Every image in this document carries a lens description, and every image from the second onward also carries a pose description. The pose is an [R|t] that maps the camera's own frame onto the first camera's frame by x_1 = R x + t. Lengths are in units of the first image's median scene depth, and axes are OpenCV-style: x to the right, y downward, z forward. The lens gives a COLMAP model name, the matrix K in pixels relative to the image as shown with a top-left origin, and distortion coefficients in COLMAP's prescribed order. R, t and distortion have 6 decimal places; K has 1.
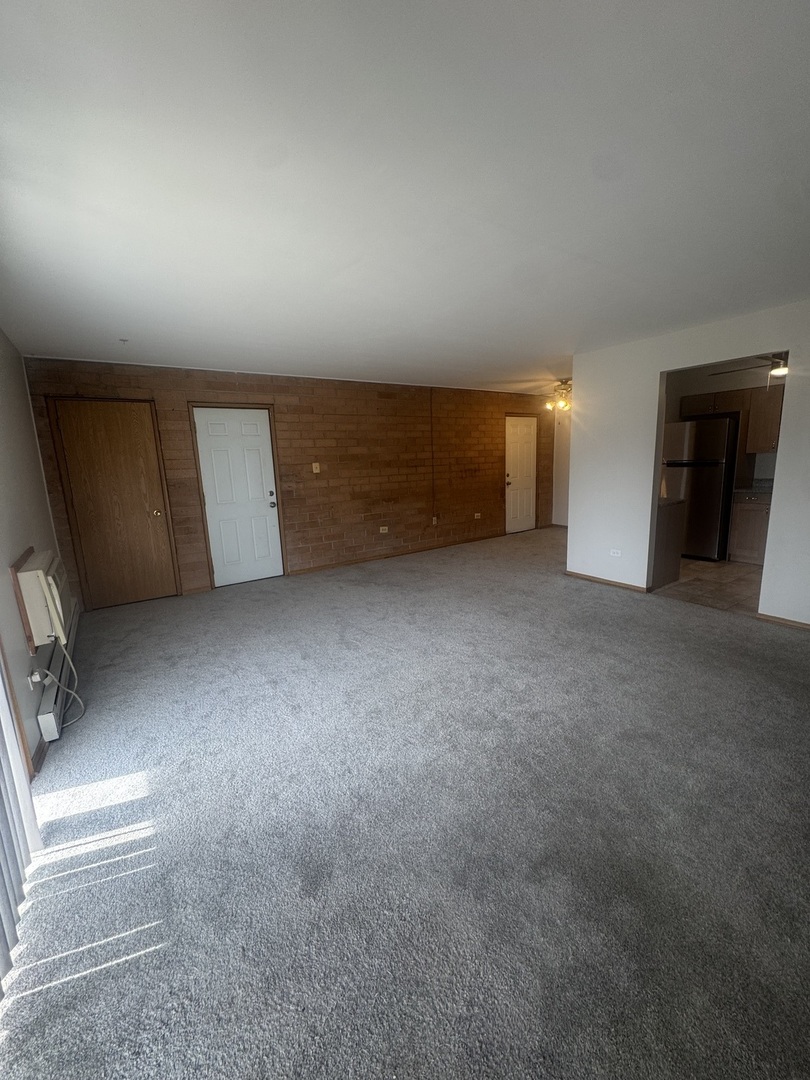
lens RADIAL K [[433.7, 0, 406.7], [0, 433.7, 537.2], [0, 0, 1]] dist [-0.000915, 0.000010]
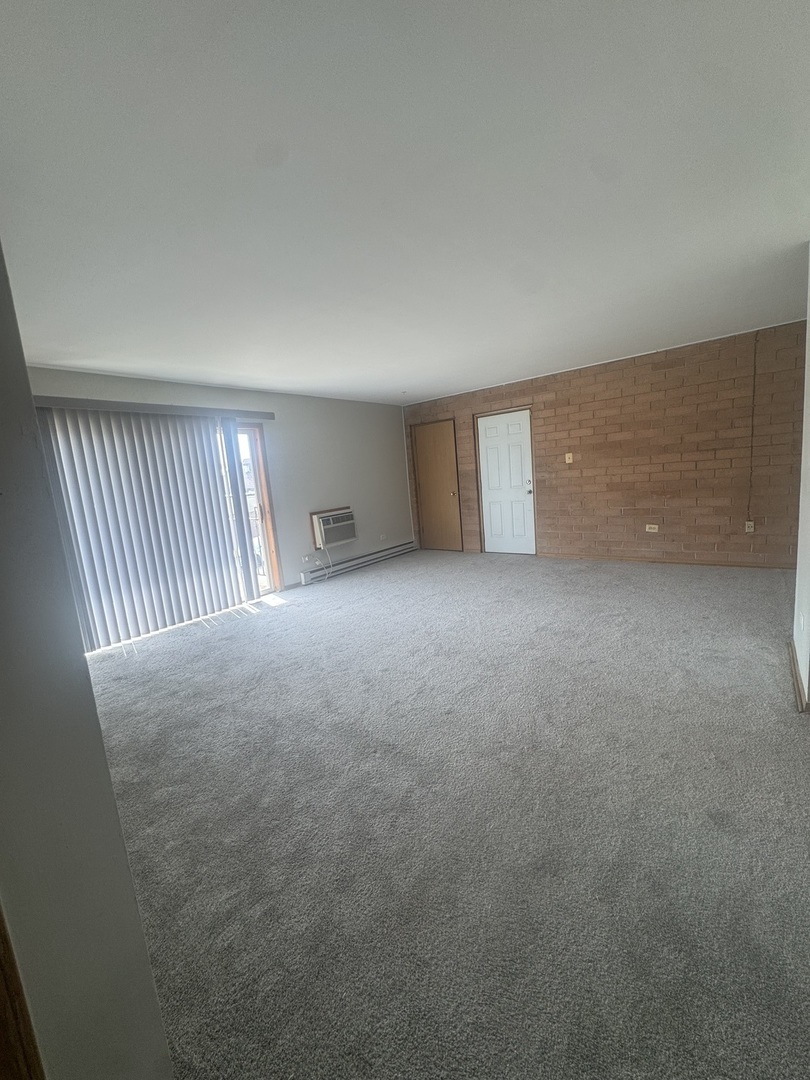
lens RADIAL K [[433.7, 0, 406.7], [0, 433.7, 537.2], [0, 0, 1]] dist [-0.000915, 0.000010]
pose [[0.297158, 0.147740, -0.943329, 0.676117], [-0.101207, 0.987265, 0.122740, -0.062408], [0.949449, 0.058998, 0.308326, 0.329917]]
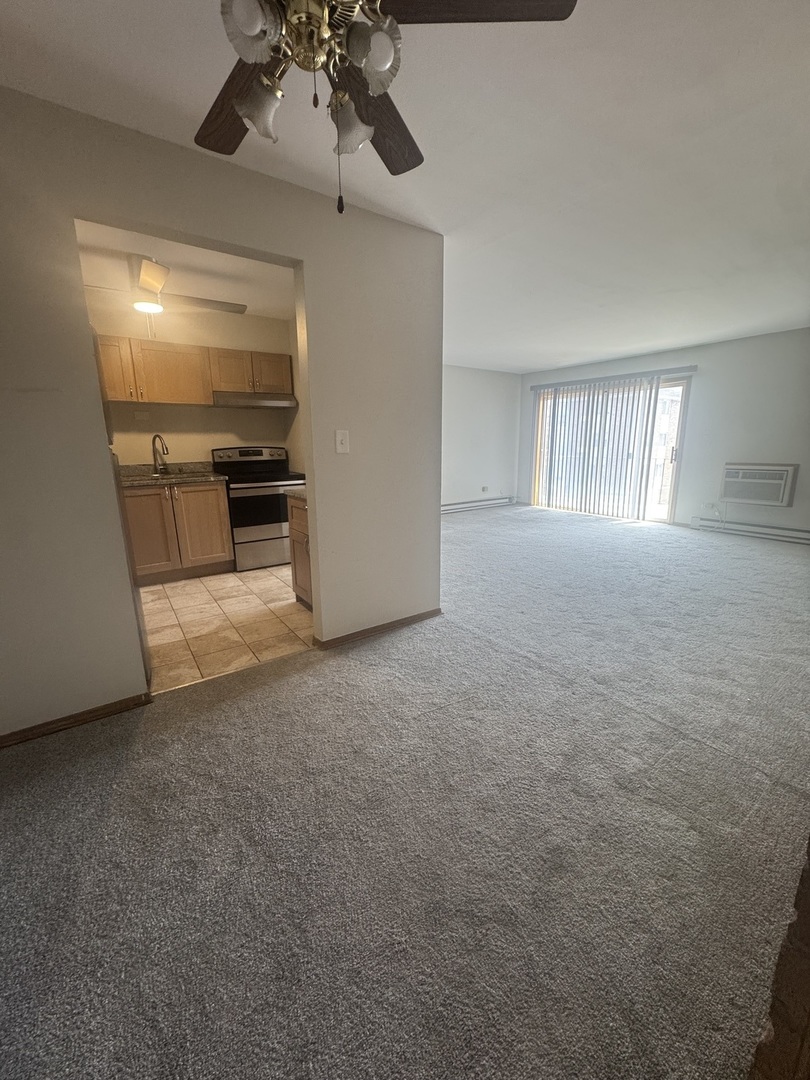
lens RADIAL K [[433.7, 0, 406.7], [0, 433.7, 537.2], [0, 0, 1]] dist [-0.000915, 0.000010]
pose [[-0.998613, 0.052068, -0.007768, 0.387917], [0.045016, 0.921057, 0.386817, -0.235752], [0.027295, 0.385931, -0.922124, 1.414781]]
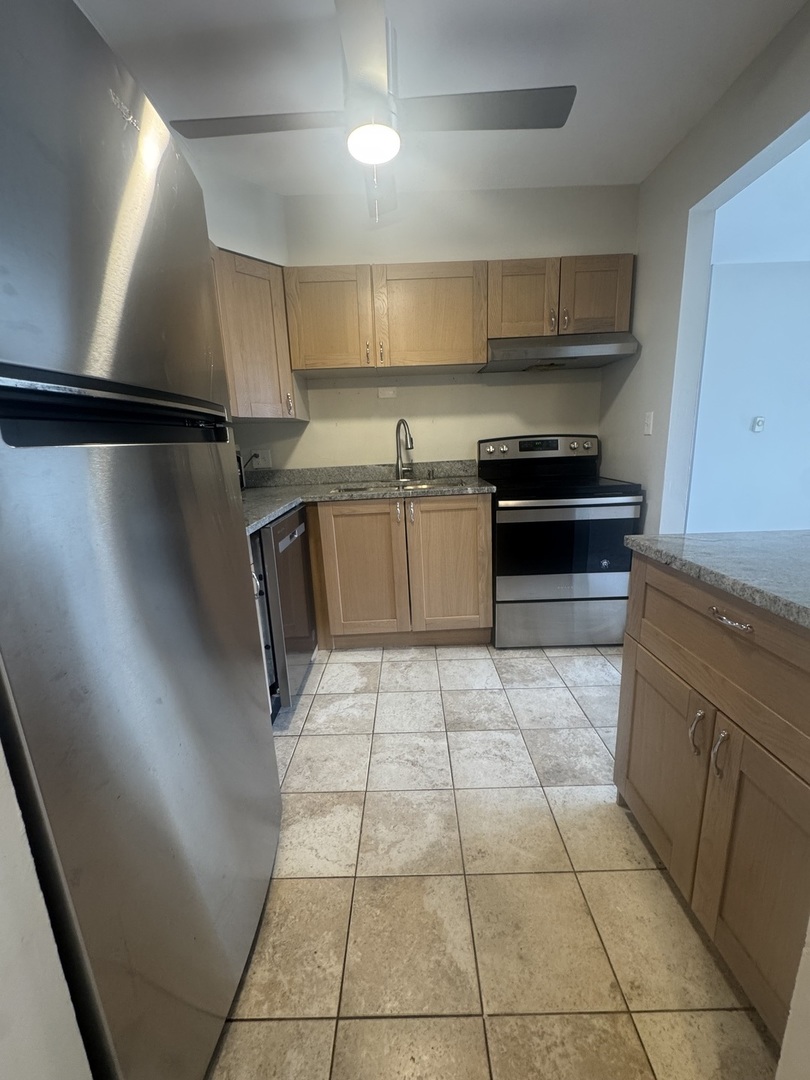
lens RADIAL K [[433.7, 0, 406.7], [0, 433.7, 537.2], [0, 0, 1]] dist [-0.000915, 0.000010]
pose [[-0.828019, -0.048233, 0.558621, 0.513512], [0.166805, 0.929994, 0.327547, -0.166662], [-0.535313, 0.364396, -0.762007, 1.076171]]
